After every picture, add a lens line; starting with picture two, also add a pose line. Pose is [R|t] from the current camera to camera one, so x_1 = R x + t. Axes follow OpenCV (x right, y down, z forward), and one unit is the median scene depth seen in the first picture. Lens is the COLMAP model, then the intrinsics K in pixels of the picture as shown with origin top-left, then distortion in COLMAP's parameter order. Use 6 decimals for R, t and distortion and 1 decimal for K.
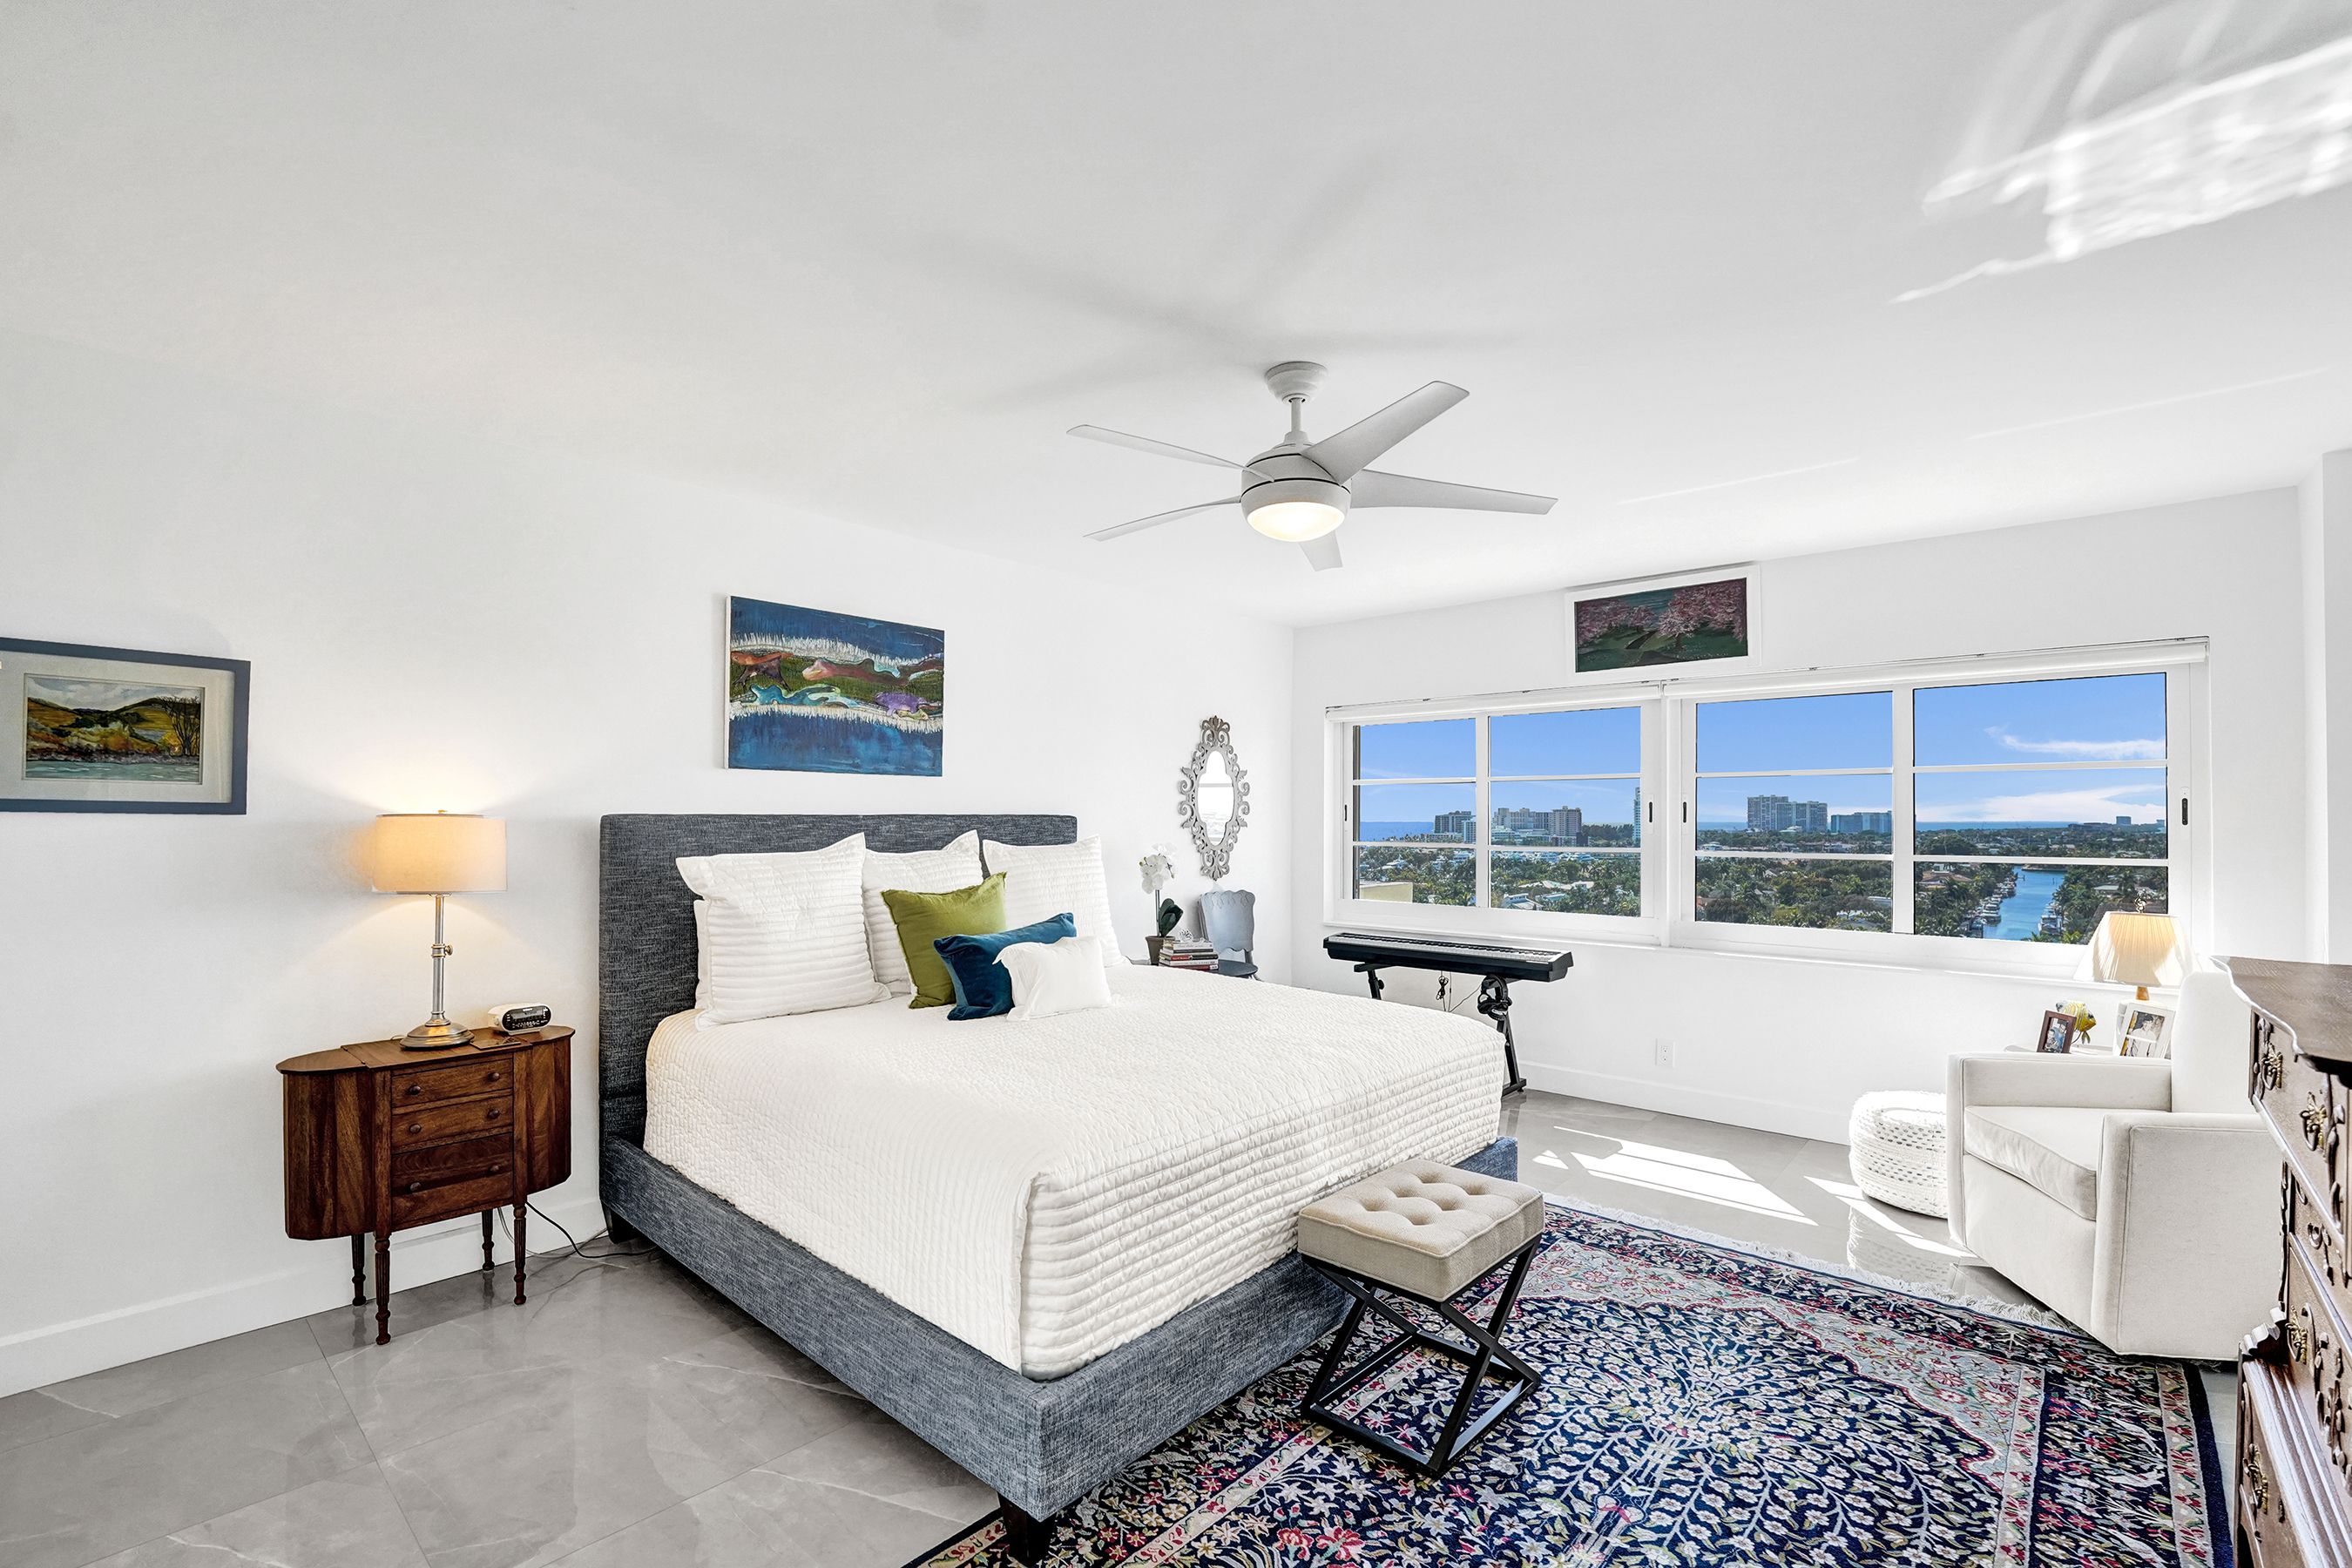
lens RADIAL K [[1026.9, 0, 1175.1], [0, 1026.9, 812.9], [0, 0, 1]] dist [-0.035062, 0.005921]
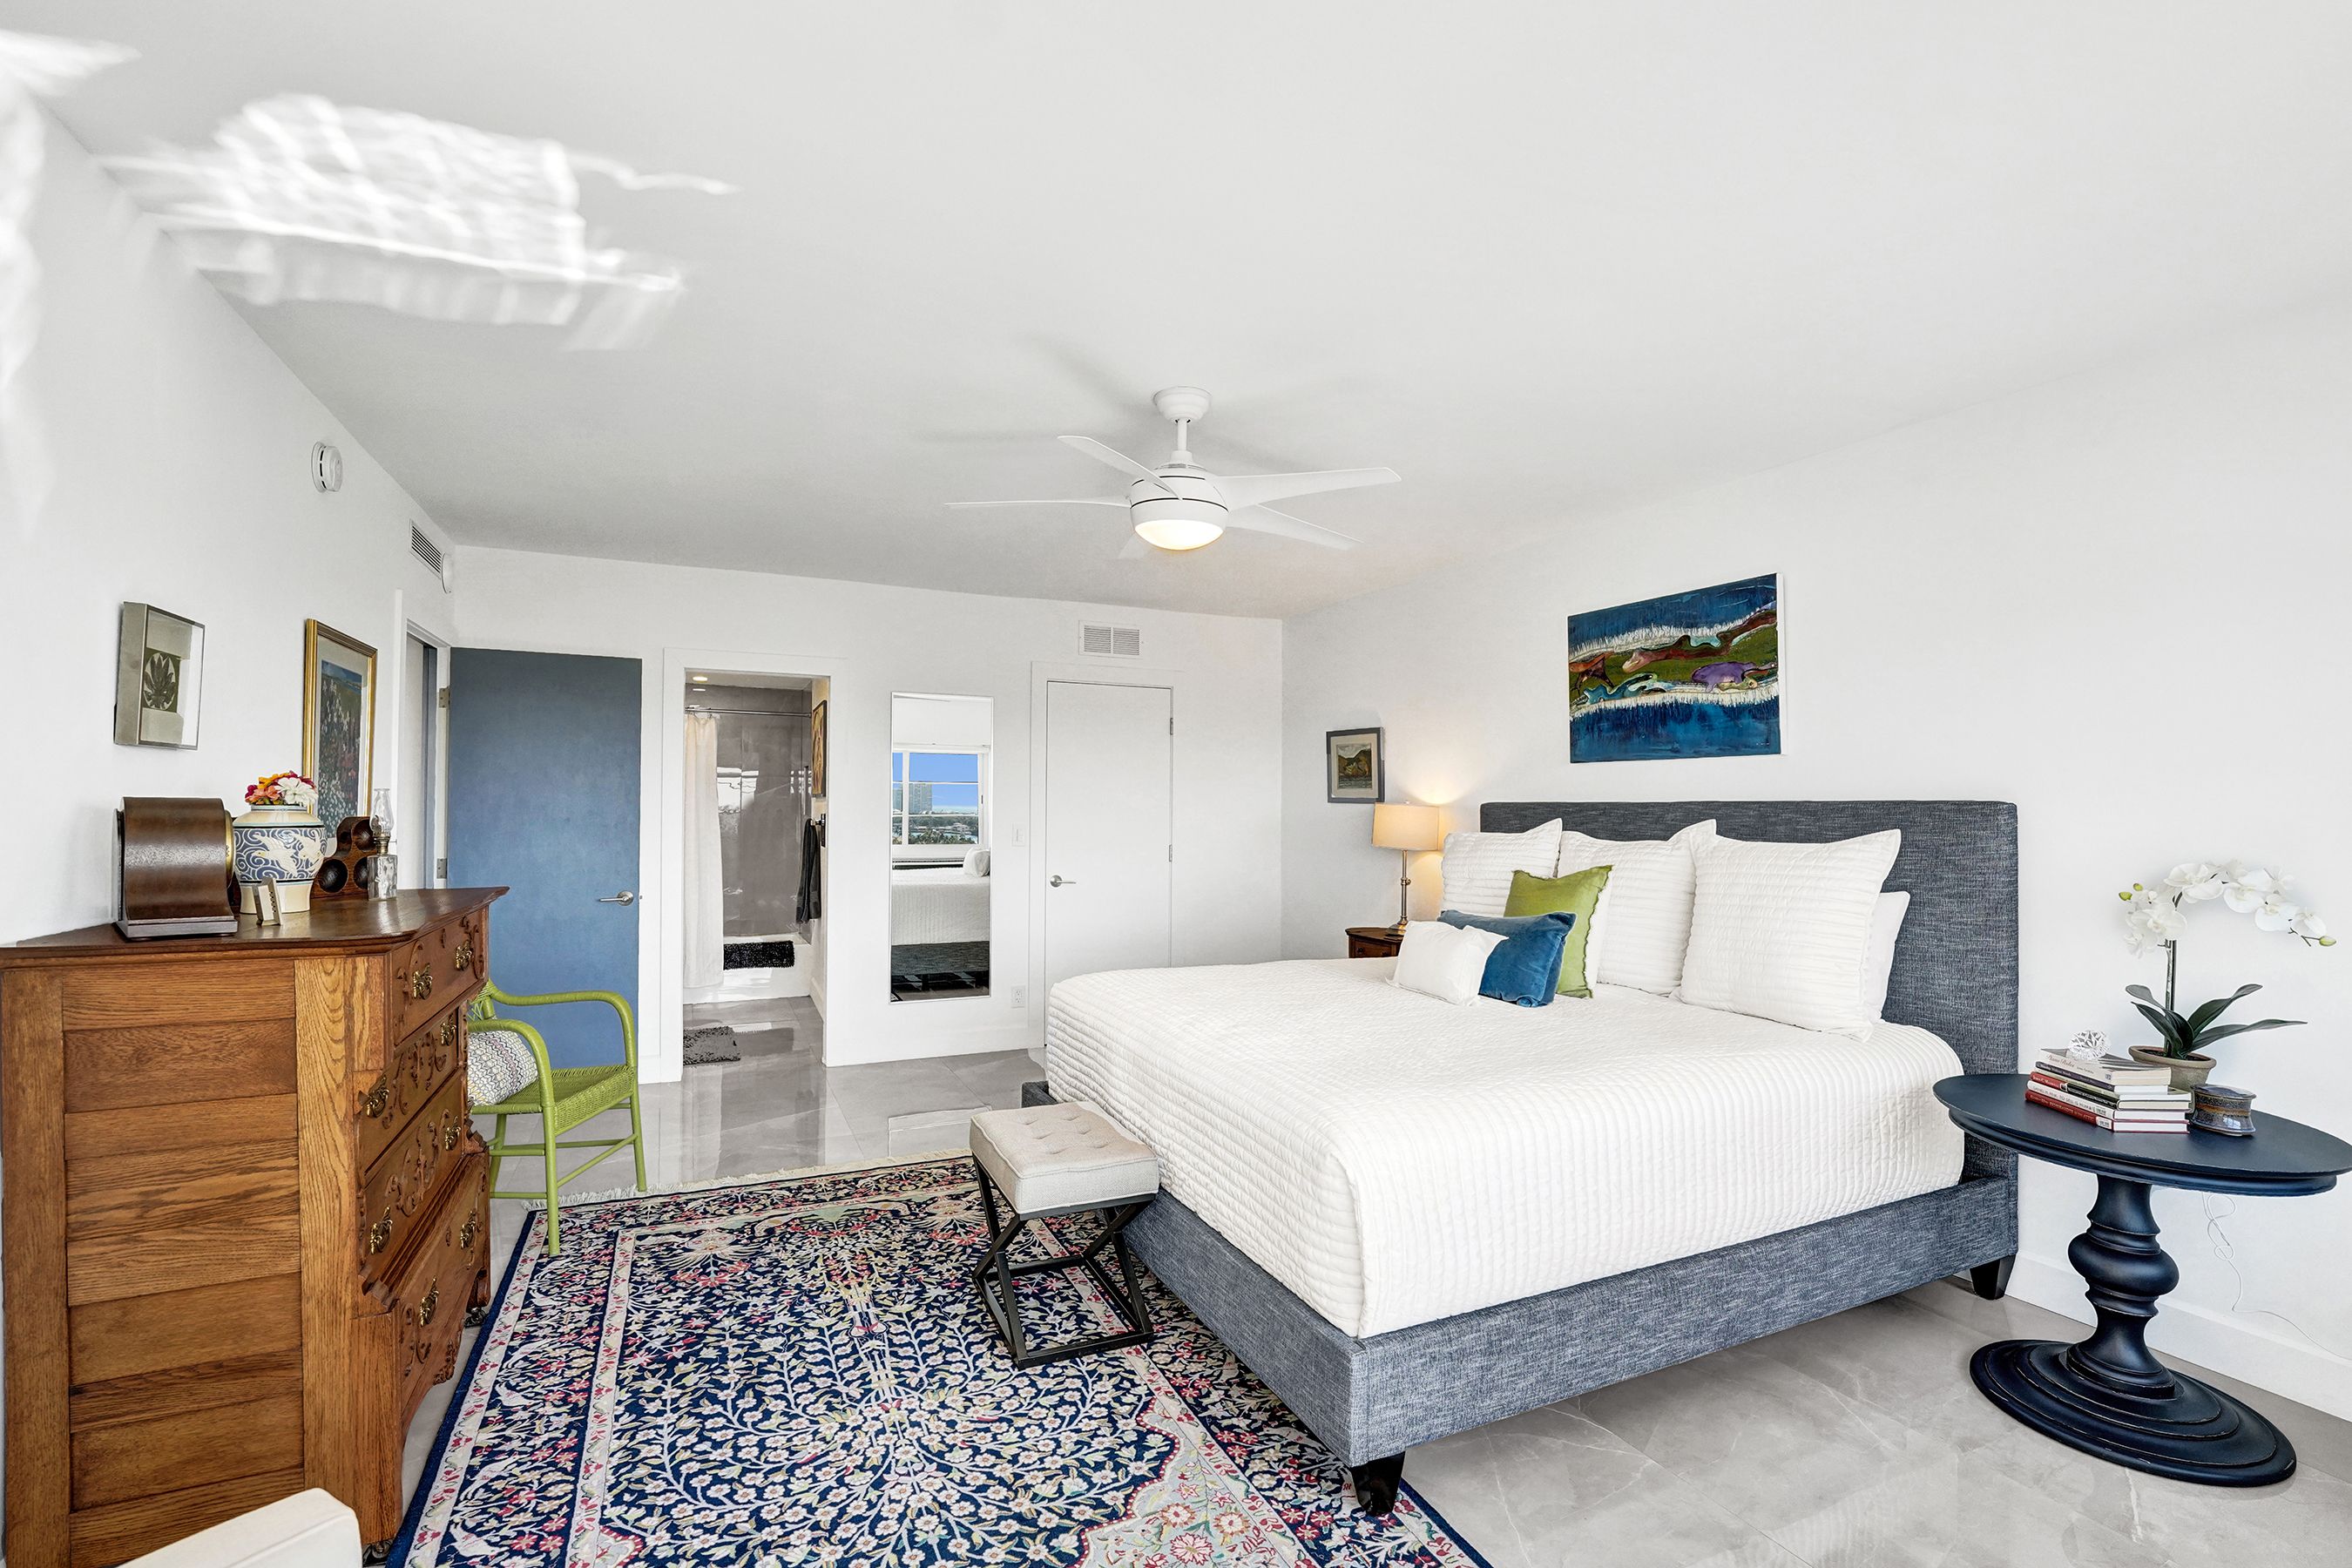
lens RADIAL K [[1033.9, 0, 1171.3], [0, 1033.9, 798.0], [0, 0, 1]] dist [-0.038392, 0.007280]
pose [[-0.393377, -0.010248, -0.919320, 1.248373], [-0.001814, 0.999945, -0.010370, 0.014632], [0.919376, -0.002411, -0.393374, 1.557021]]
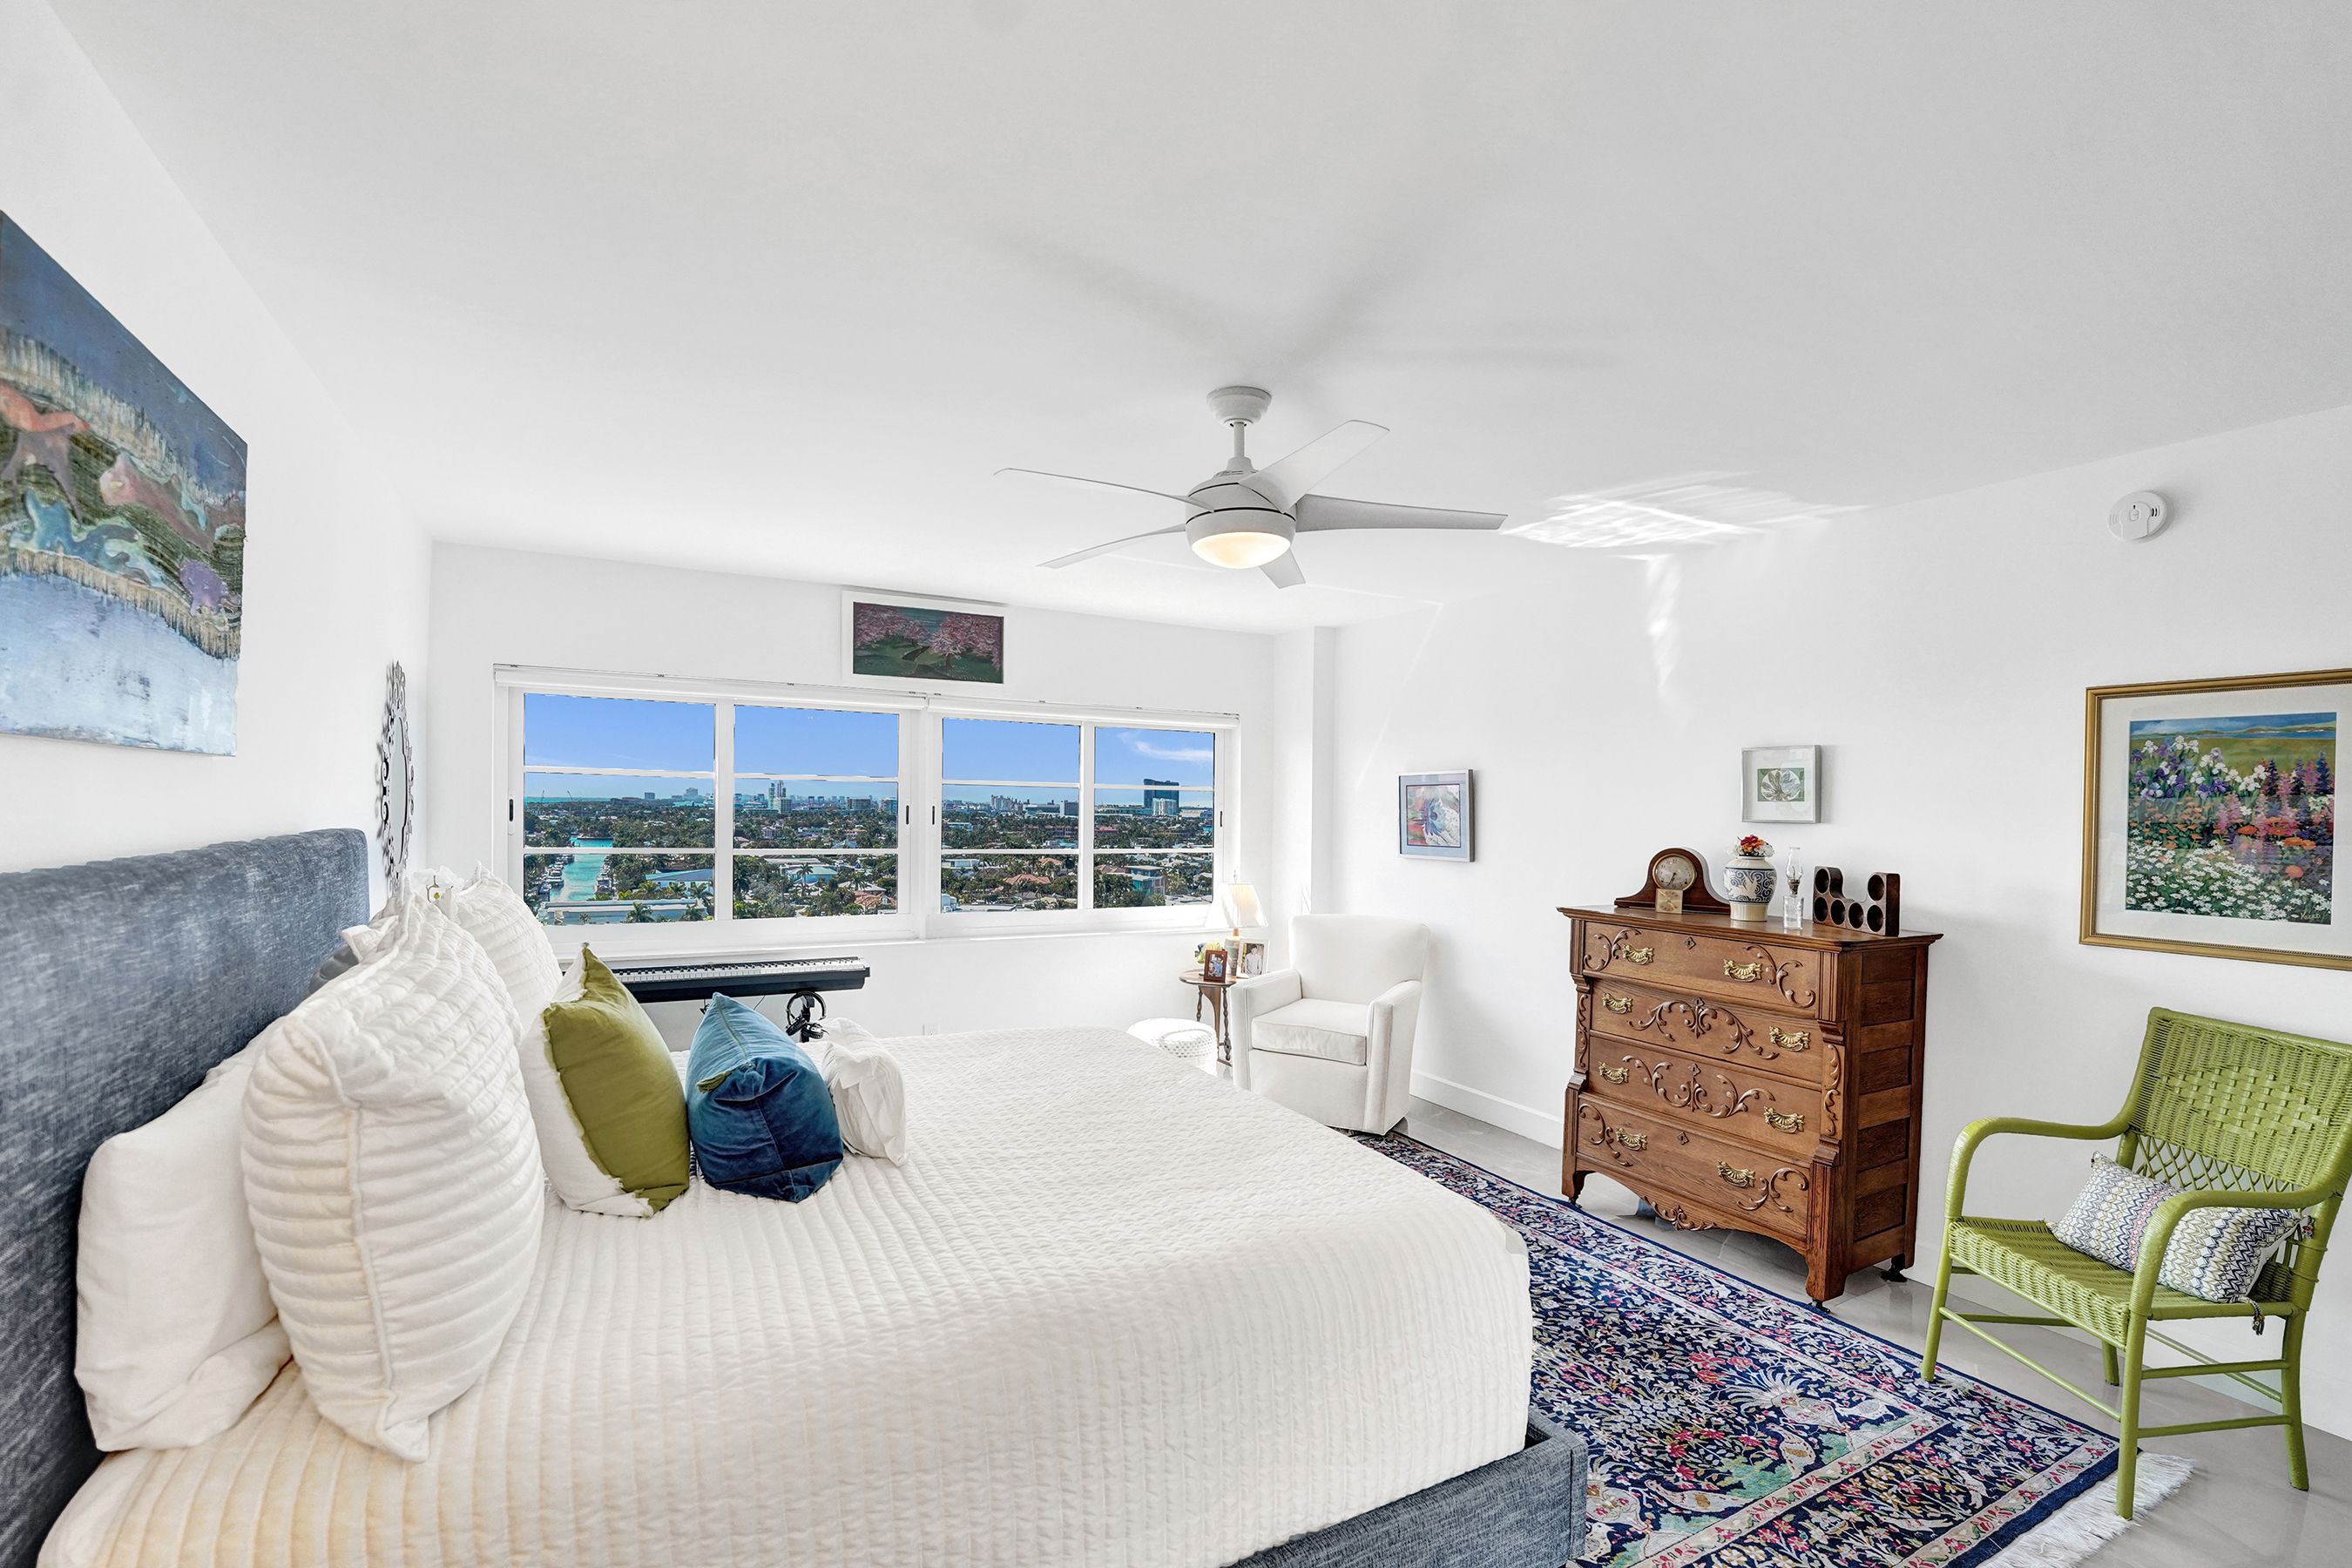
lens RADIAL K [[1013.7, 0, 1173.1], [0, 1013.7, 823.4], [0, 0, 1]] dist [-0.027739, 0.000161]
pose [[0.337997, -0.012194, 0.941068, -0.901241], [-0.023506, 0.999495, 0.021393, -0.043852], [-0.940853, -0.029351, 0.337540, 0.790823]]
